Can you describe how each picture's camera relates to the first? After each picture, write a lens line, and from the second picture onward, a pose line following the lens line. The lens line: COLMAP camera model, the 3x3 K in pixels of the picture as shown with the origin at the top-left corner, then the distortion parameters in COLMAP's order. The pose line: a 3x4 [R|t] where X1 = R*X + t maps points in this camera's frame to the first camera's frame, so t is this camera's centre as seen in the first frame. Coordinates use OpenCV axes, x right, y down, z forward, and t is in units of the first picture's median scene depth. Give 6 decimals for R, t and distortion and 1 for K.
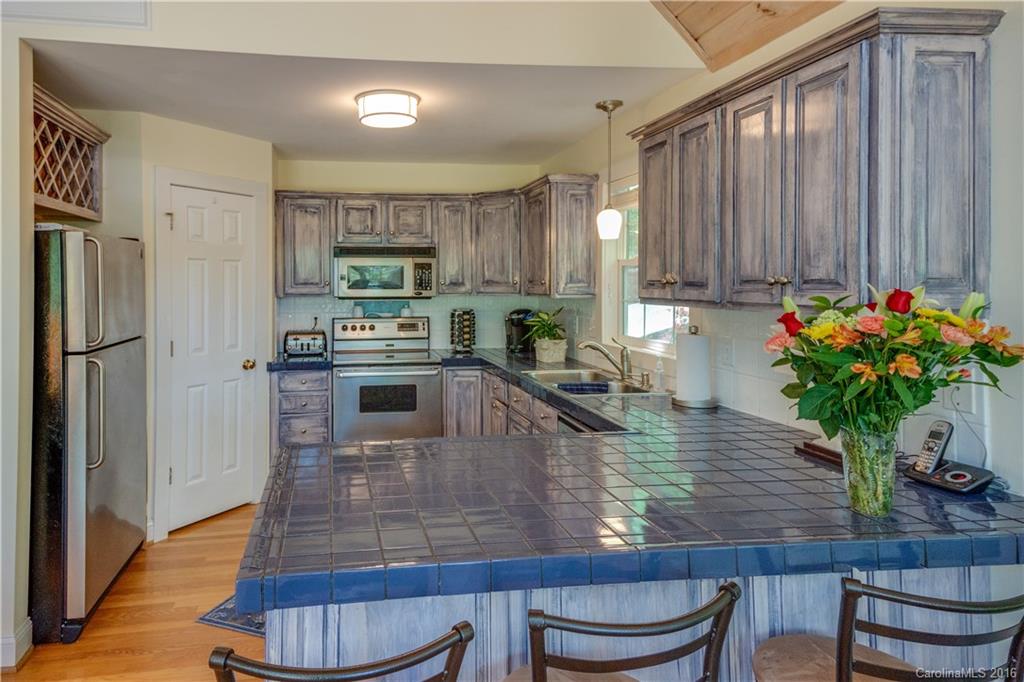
lens RADIAL K [[731.6, 0, 512.0], [0, 731.6, 284.9], [0, 0, 1]] dist [0.035640, -0.002660]
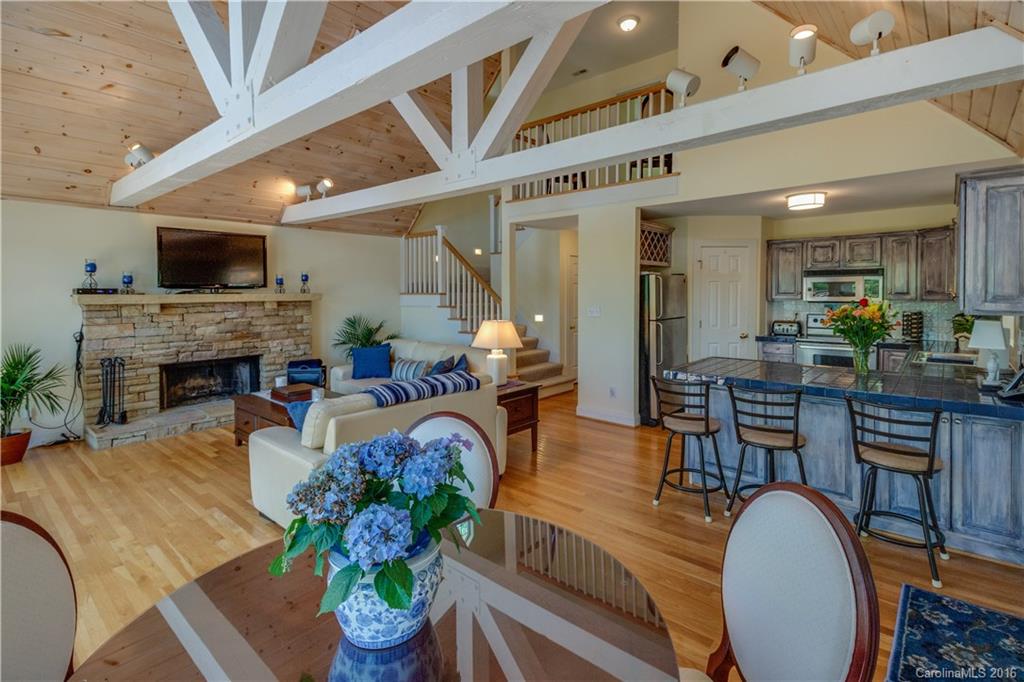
lens RADIAL K [[485.8, 0, 514.0], [0, 485.8, 304.5], [0, 0, 1]] dist [0.050378, 0.000061]
pose [[0.646237, 0.021024, -0.762847, 0.189914], [-0.001090, 0.999645, 0.026627, -0.005197], [0.763136, -0.016376, 0.646030, -0.230598]]
